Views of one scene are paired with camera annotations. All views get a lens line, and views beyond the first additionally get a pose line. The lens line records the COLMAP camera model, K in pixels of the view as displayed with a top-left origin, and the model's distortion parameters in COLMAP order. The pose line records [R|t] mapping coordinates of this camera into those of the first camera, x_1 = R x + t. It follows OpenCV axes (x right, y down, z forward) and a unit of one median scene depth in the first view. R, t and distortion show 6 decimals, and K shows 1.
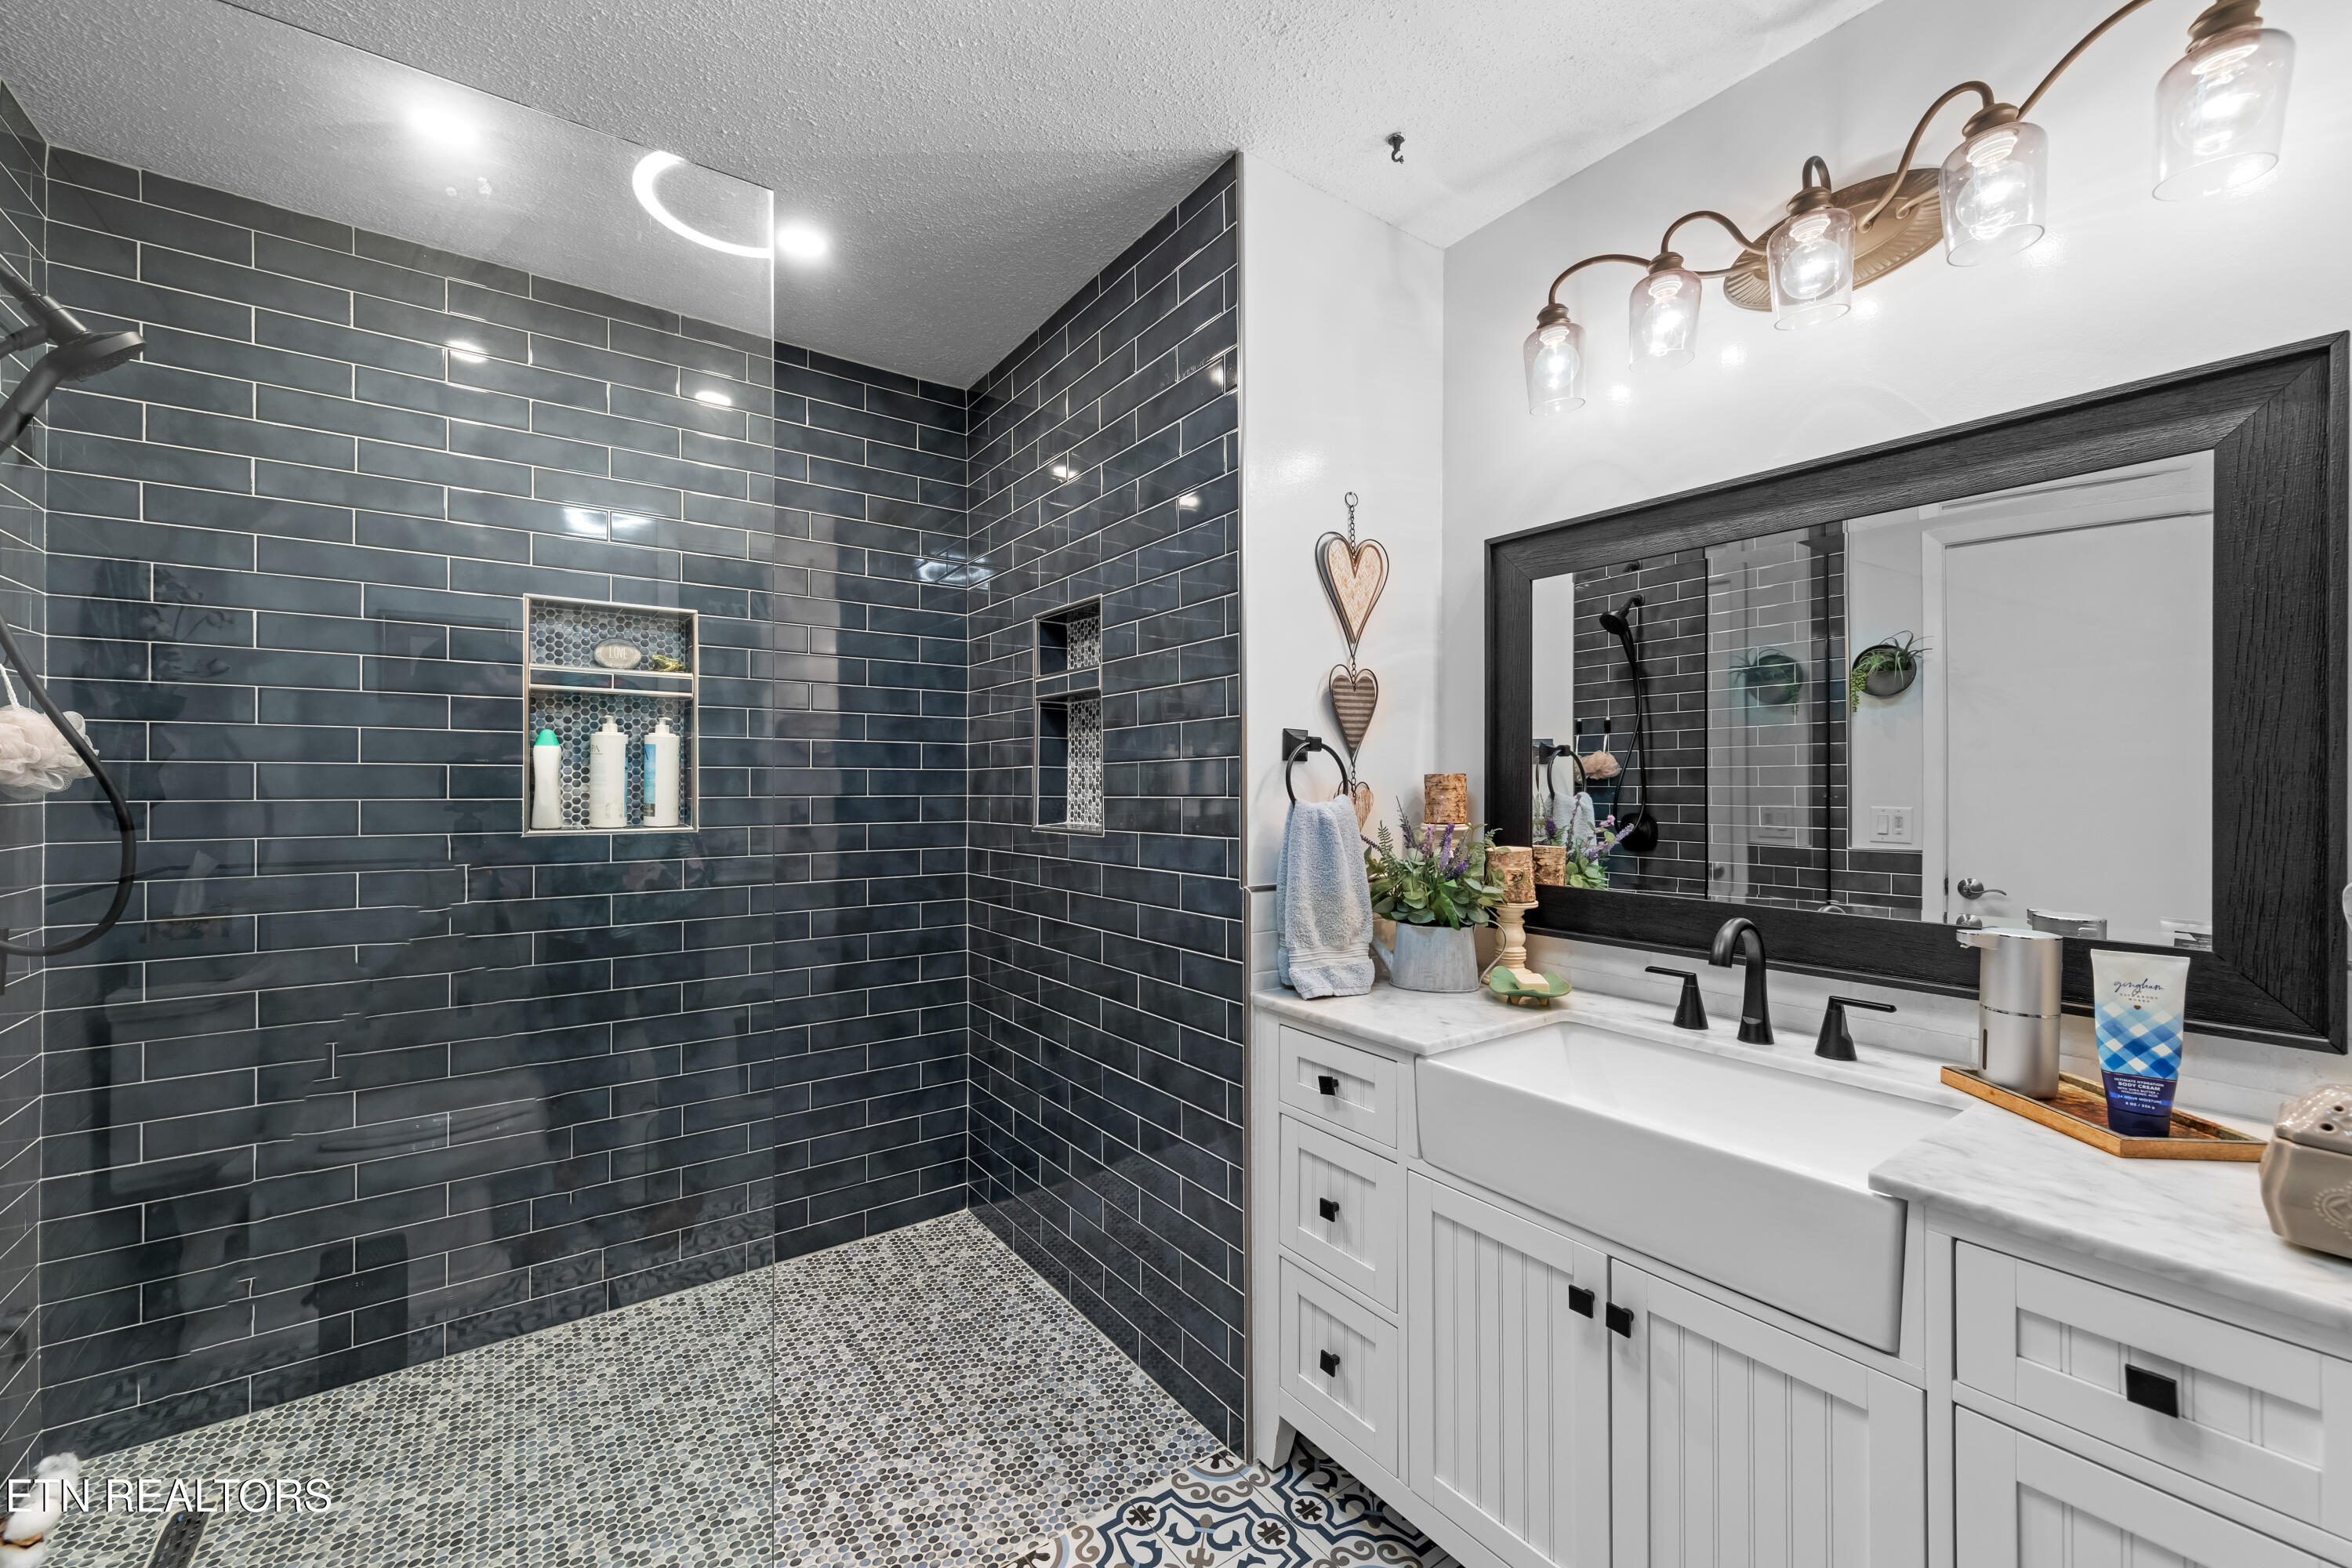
lens RADIAL K [[933.6, 0, 1172.6], [0, 933.6, 781.9], [0, 0, 1]] dist [0.004310, -0.000951]
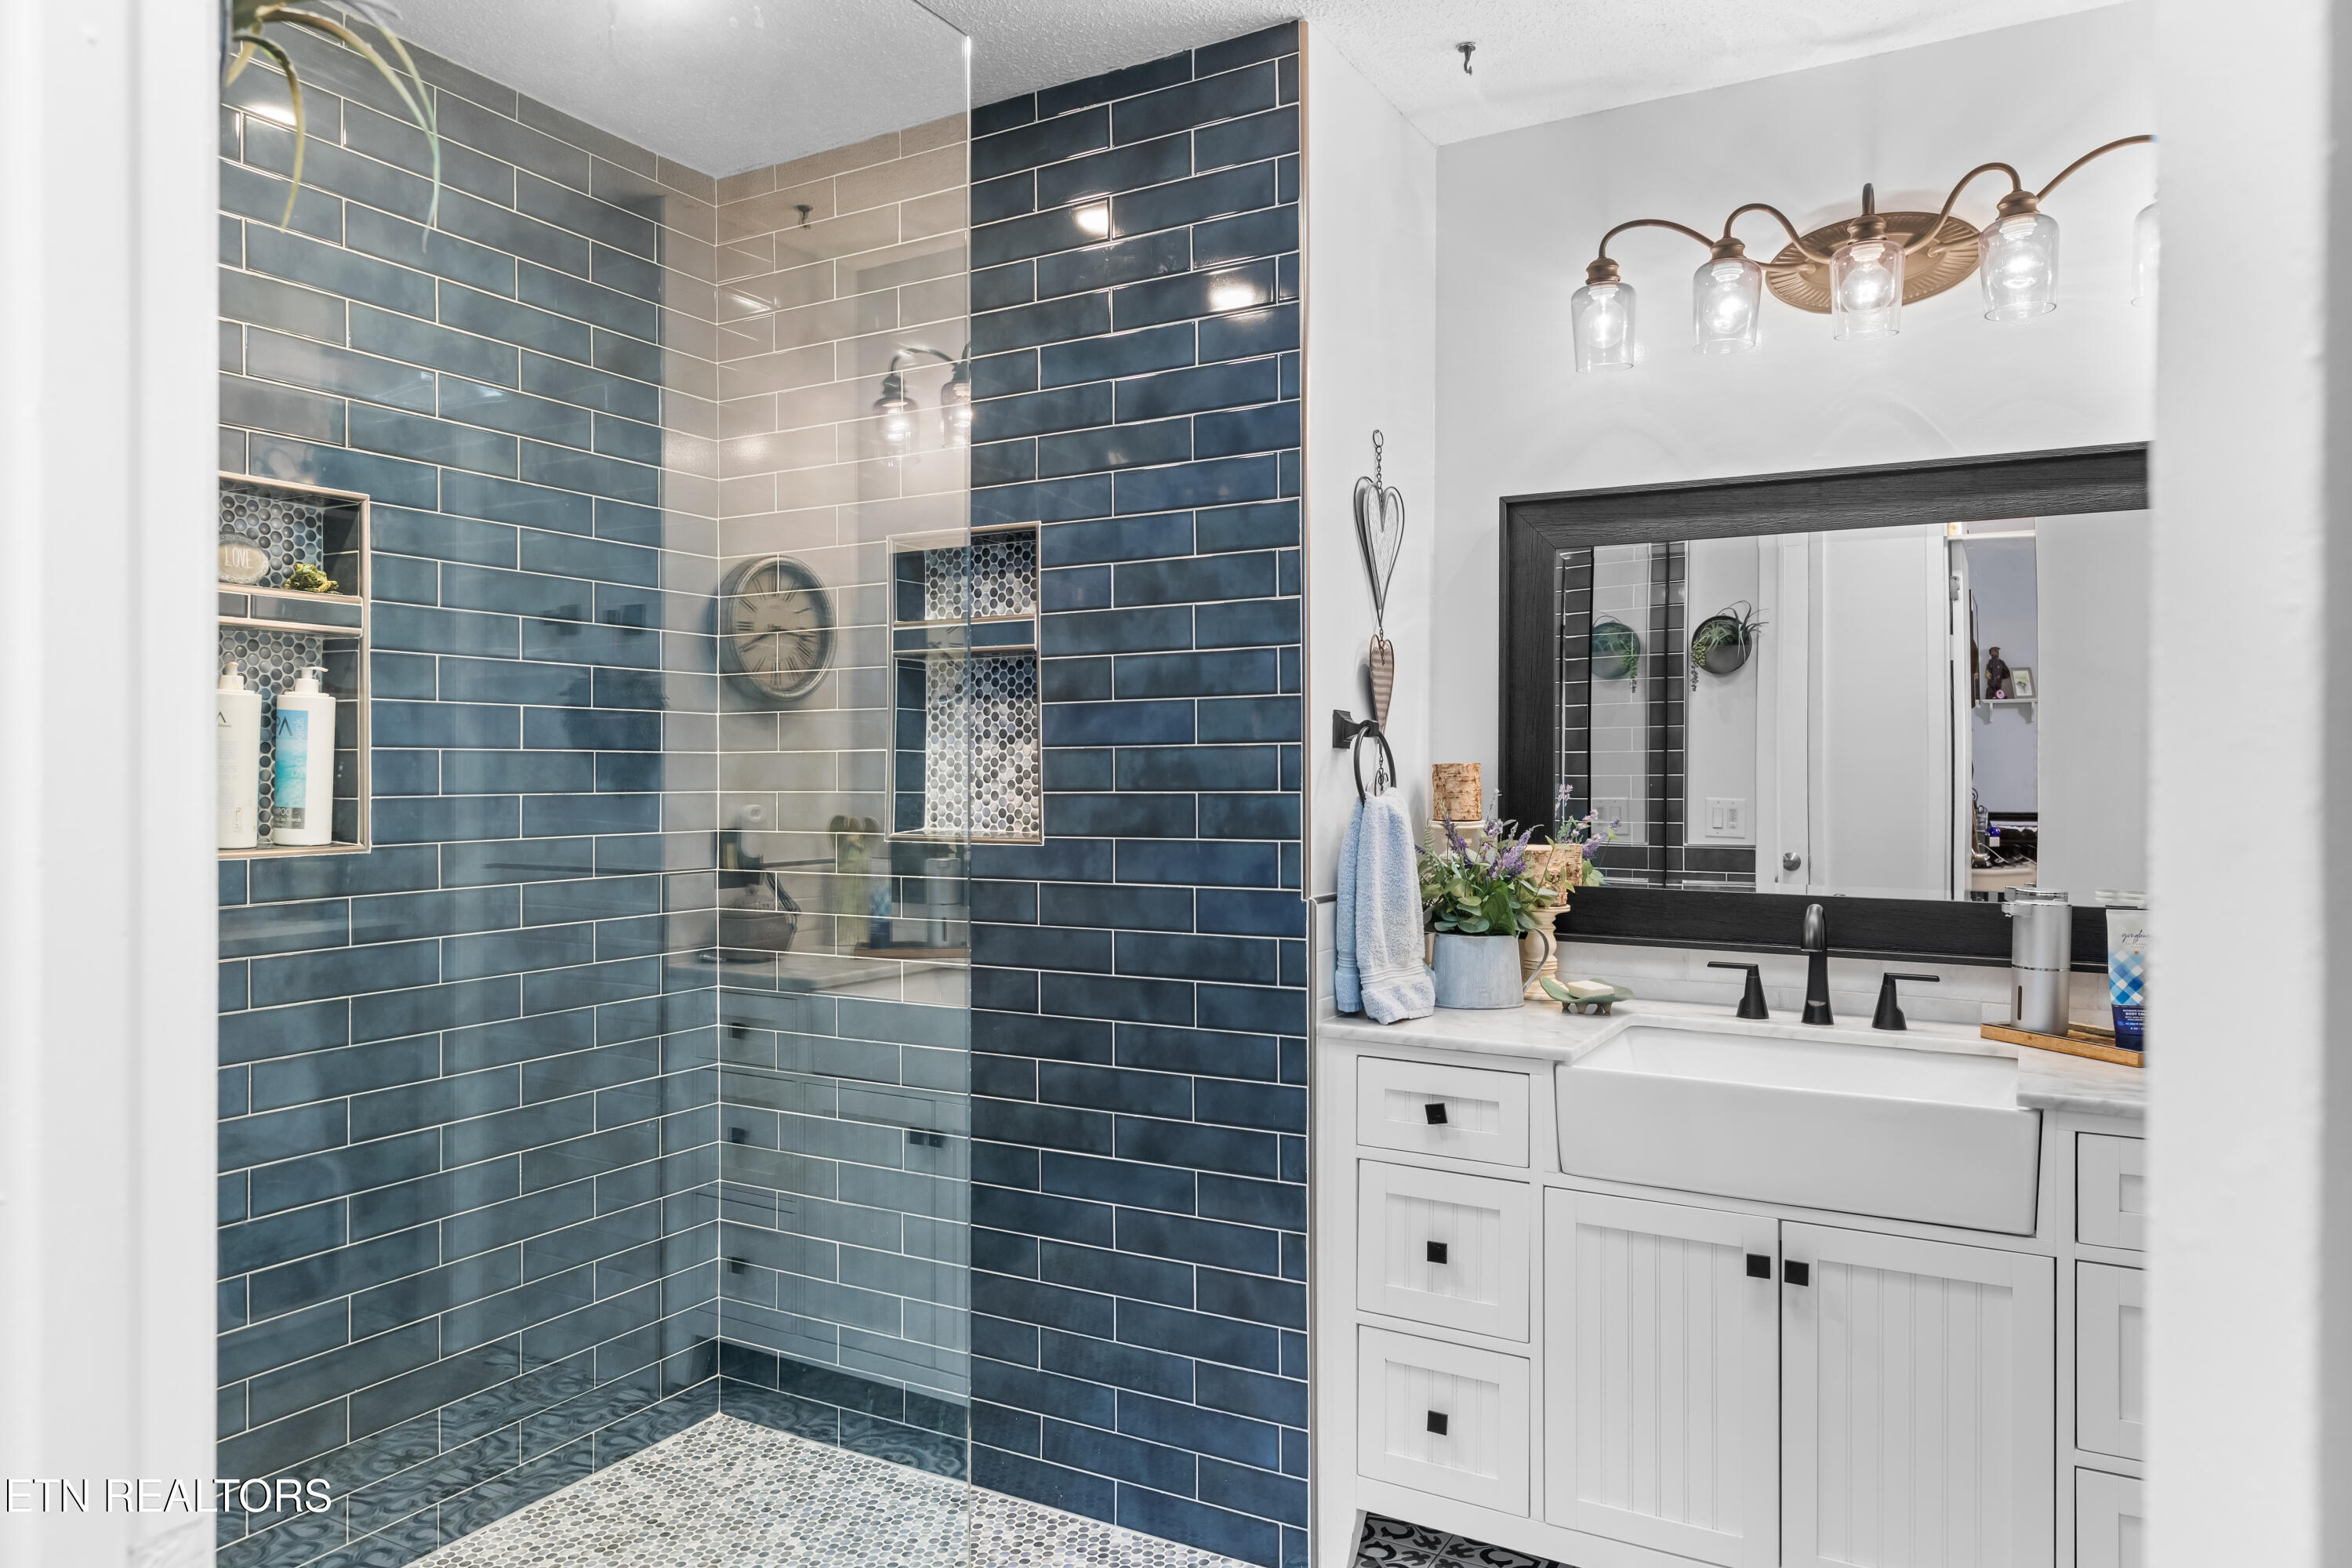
lens RADIAL K [[1534.3, 0, 1177.0], [0, 1534.3, 775.1], [0, 0, 1]] dist [0.007636, -0.000686]
pose [[0.906109, -0.001590, 0.423042, -0.609537], [-0.001467, 0.999975, 0.006901, -0.008031], [-0.423042, -0.006874, 0.906084, -0.200806]]
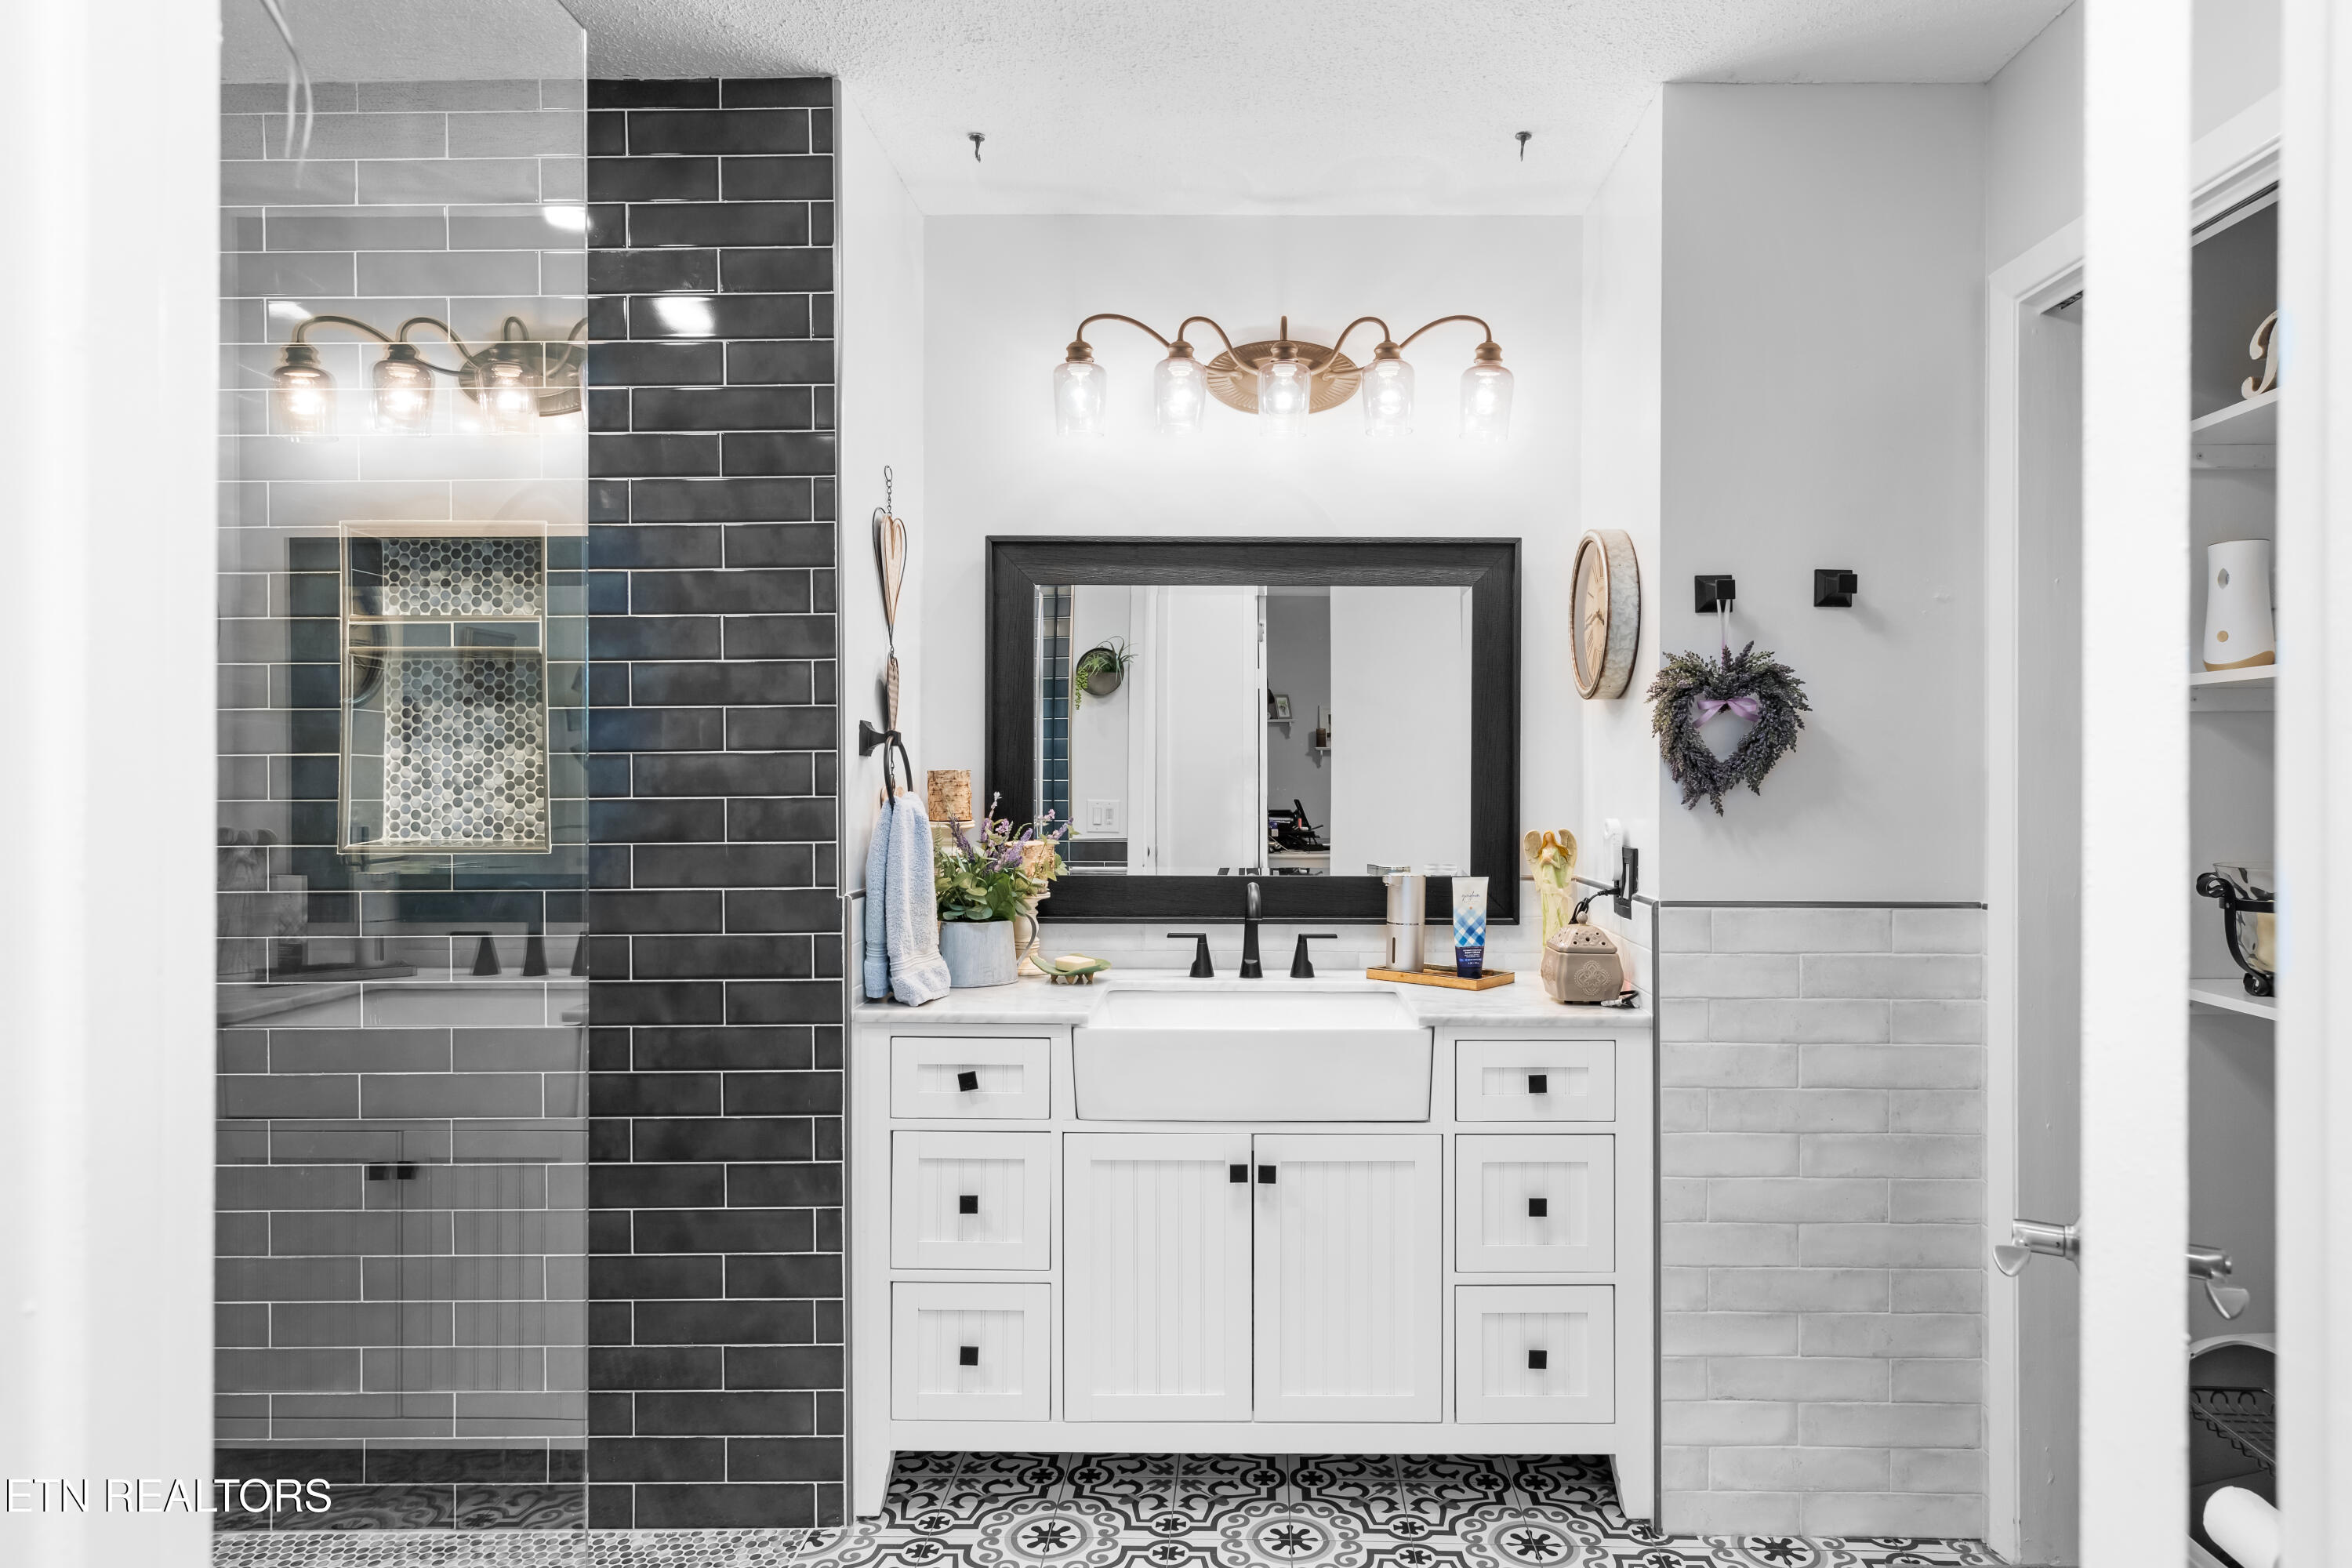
lens RADIAL K [[1378.9, 0, 1244.8], [0, 1378.9, 780.8], [0, 0, 1]] dist [0.004384, 0.000972]
pose [[0.583449, -0.002782, 0.812145, -0.774902], [-0.002331, 0.999984, 0.005101, -0.006169], [-0.812147, -0.004869, 0.583433, -0.095581]]
